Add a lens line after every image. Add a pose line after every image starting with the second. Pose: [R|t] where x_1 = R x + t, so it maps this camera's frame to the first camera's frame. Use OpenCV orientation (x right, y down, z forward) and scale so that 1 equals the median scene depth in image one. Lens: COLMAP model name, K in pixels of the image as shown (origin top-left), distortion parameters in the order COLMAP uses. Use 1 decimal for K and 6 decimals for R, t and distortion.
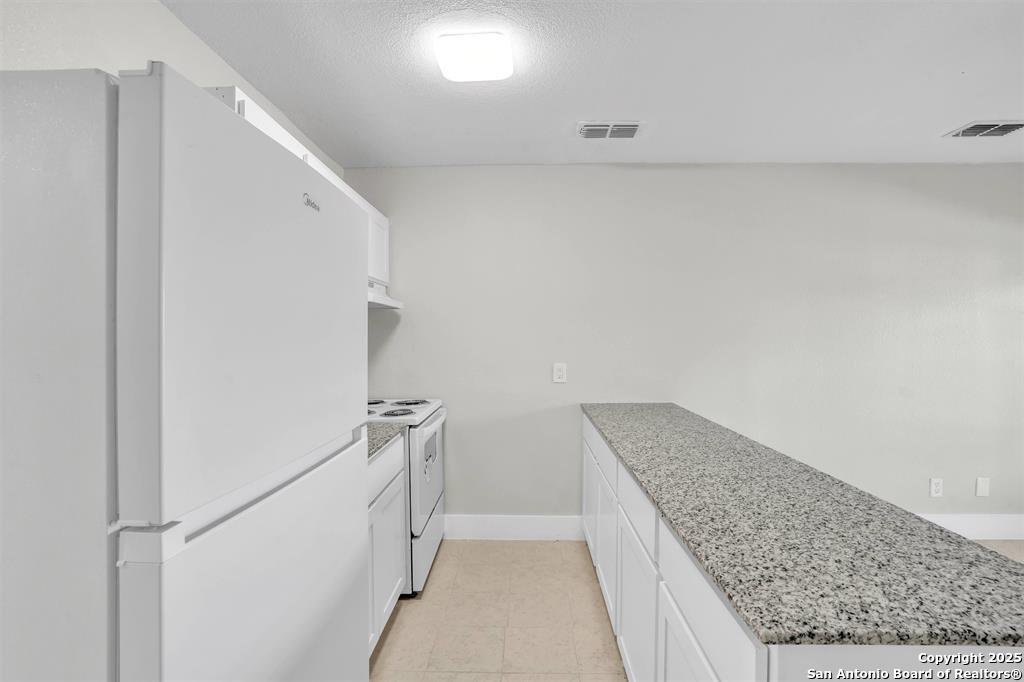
lens RADIAL K [[486.4, 0, 514.4], [0, 486.4, 331.9], [0, 0, 1]] dist [-0.058594, 0.022834]
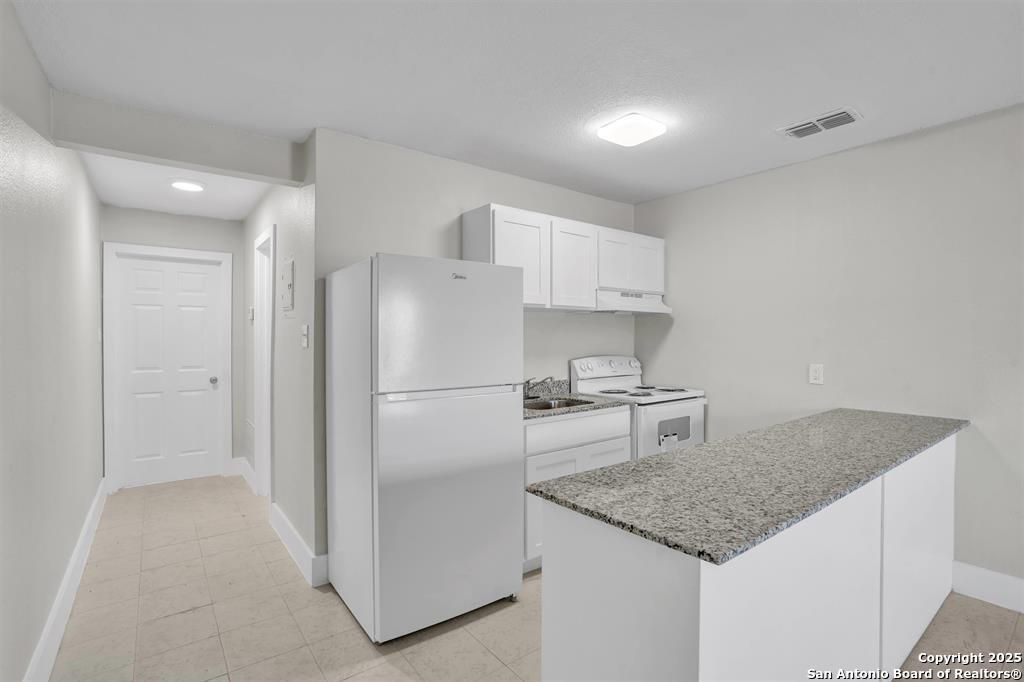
lens RADIAL K [[486.4, 0, 514.4], [0, 486.4, 331.9], [0, 0, 1]] dist [-0.058594, 0.022834]
pose [[0.631395, -0.003837, -0.775452, 1.073717], [0.003552, 0.999992, -0.002056, -0.000480], [0.775454, -0.001456, 0.631403, -0.163178]]
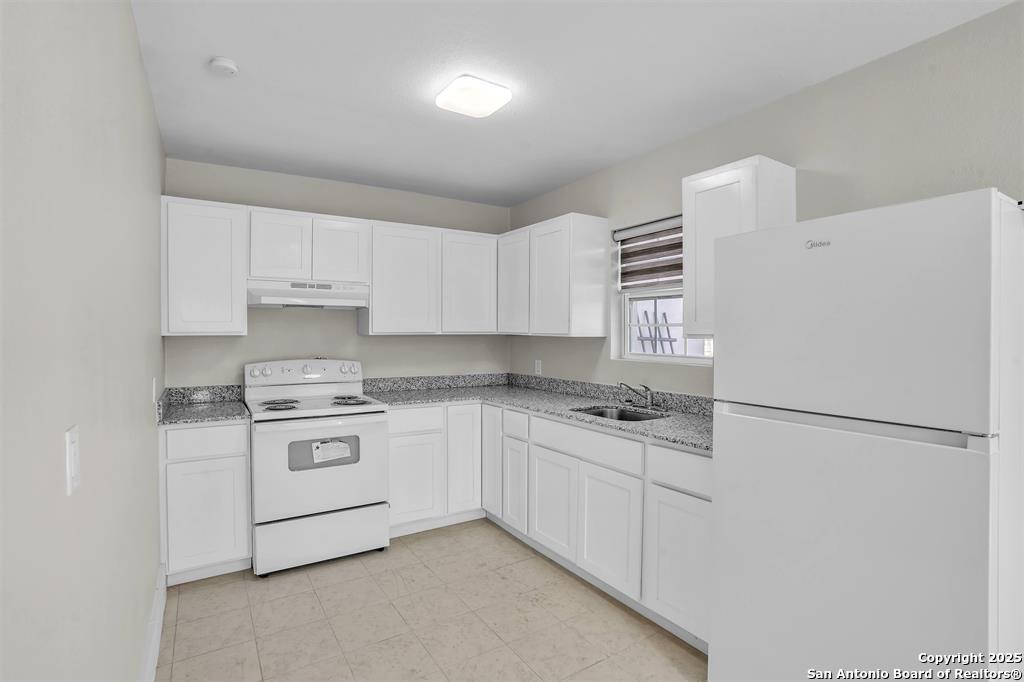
lens RADIAL K [[484.7, 0, 509.1], [0, 484.7, 341.0], [0, 0, 1]] dist [-0.052832, 0.025612]
pose [[0.554487, 0.013891, -0.832076, 1.755139], [0.002092, 0.999834, 0.018086, 0.005575], [0.832190, -0.011769, 0.554366, 1.606455]]
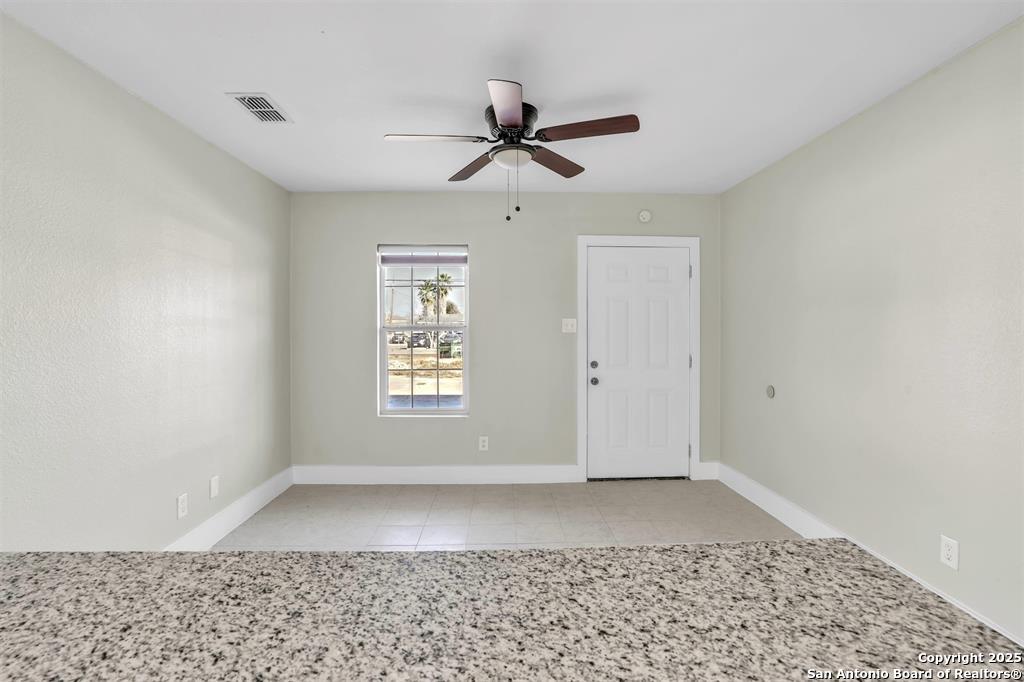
lens RADIAL K [[486.4, 0, 514.4], [0, 486.4, 331.9], [0, 0, 1]] dist [-0.058594, 0.022834]
pose [[-0.062610, -0.015564, 0.997917, 0.053488], [-0.004687, 0.999872, 0.015301, 0.013347], [-0.998027, -0.003720, -0.062675, 1.044259]]
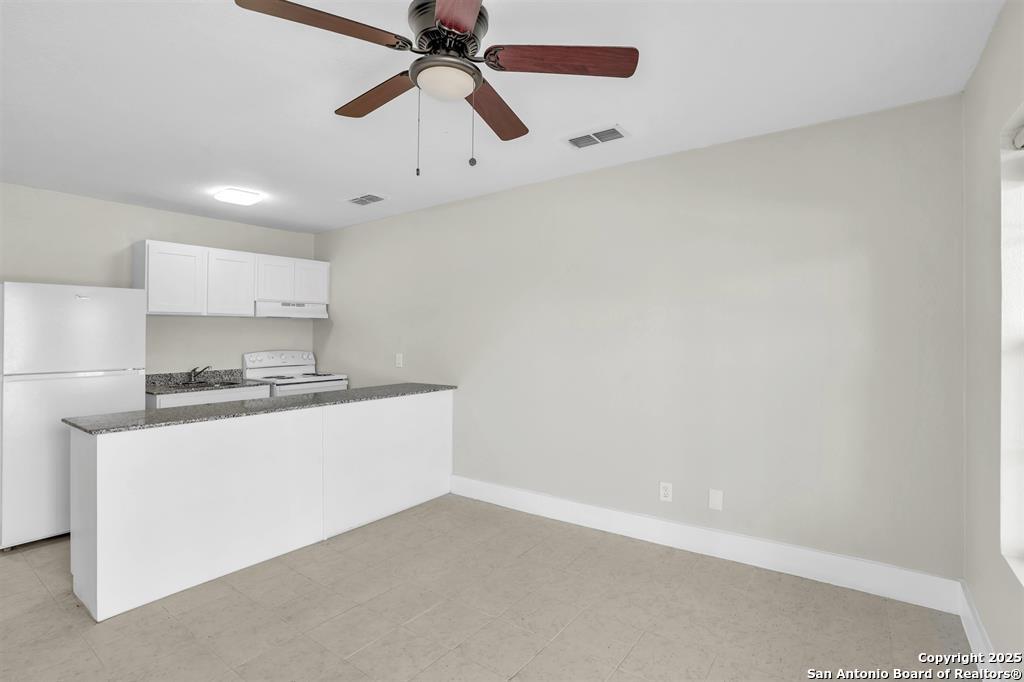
lens RADIAL K [[499.5, 0, 508.3], [0, 499.5, 328.4], [0, 0, 1]] dist [-0.041055, 0.019717]
pose [[0.813024, -0.010543, -0.582134, 2.887145], [0.009094, 0.999944, -0.005409, 0.001614], [0.582158, -0.000896, 0.813075, -0.021978]]
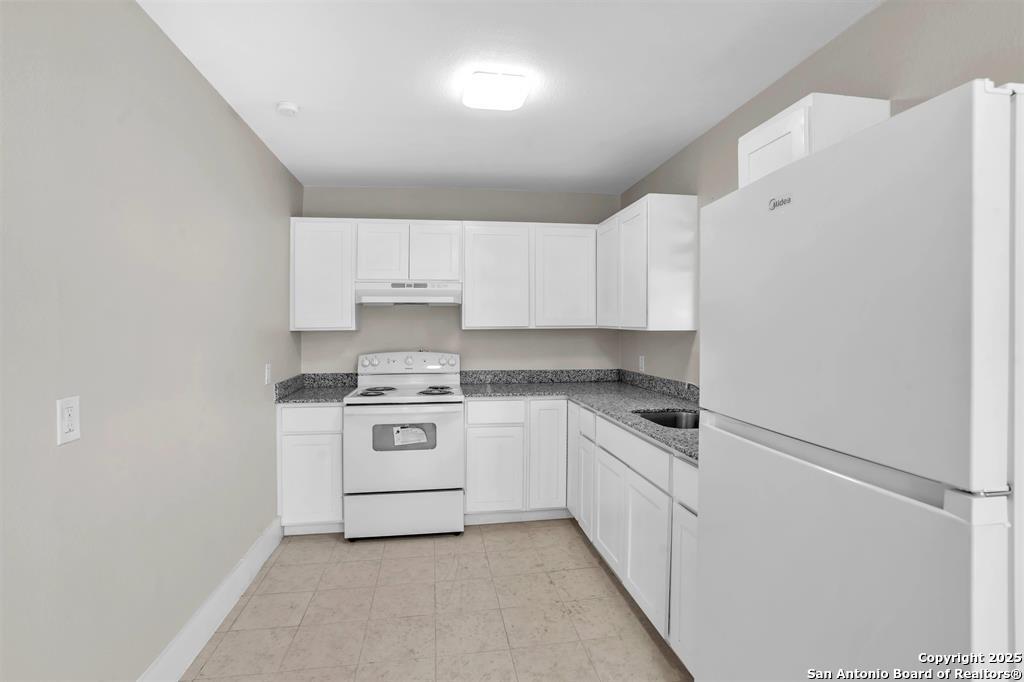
lens RADIAL K [[484.4, 0, 513.7], [0, 484.4, 327.9], [0, 0, 1]] dist [-0.036747, 0.000220]
pose [[0.186123, 0.000470, -0.982526, 1.940103], [0.008545, 0.999961, 0.002097, 0.005844], [0.982489, -0.008786, 0.186111, 2.161342]]
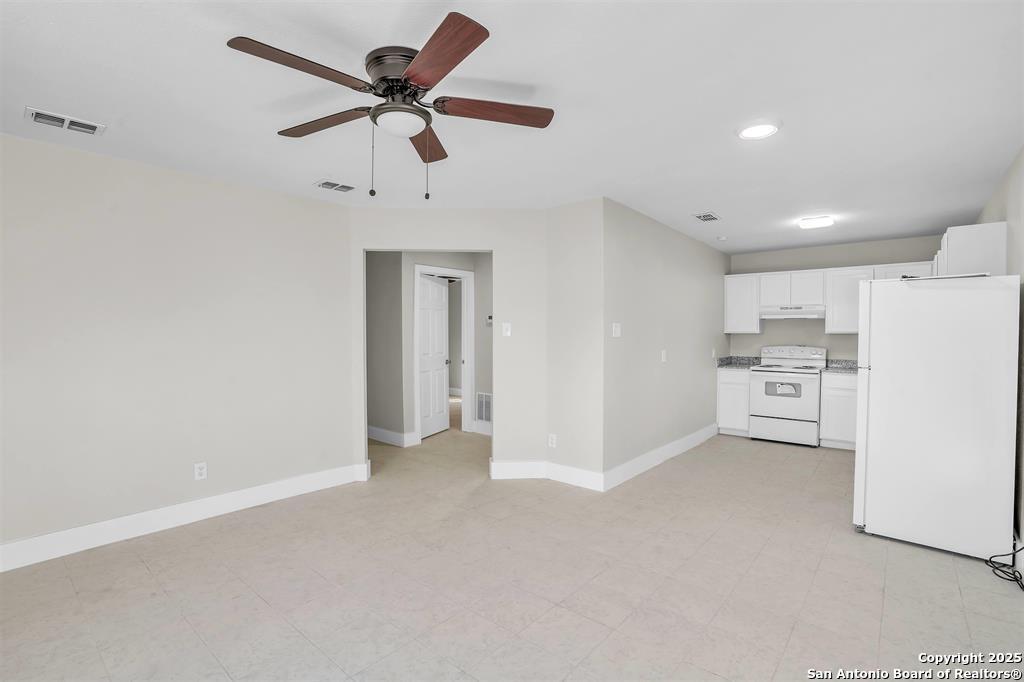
lens RADIAL K [[481.1, 0, 512.0], [0, 481.1, 341.0], [0, 0, 1]] dist [-0.056647, 0.025630]
pose [[-0.625391, 0.014744, -0.780172, 4.380916], [0.002669, 0.999856, 0.016756, 0.008182], [0.780307, 0.008397, -0.625340, 2.818928]]
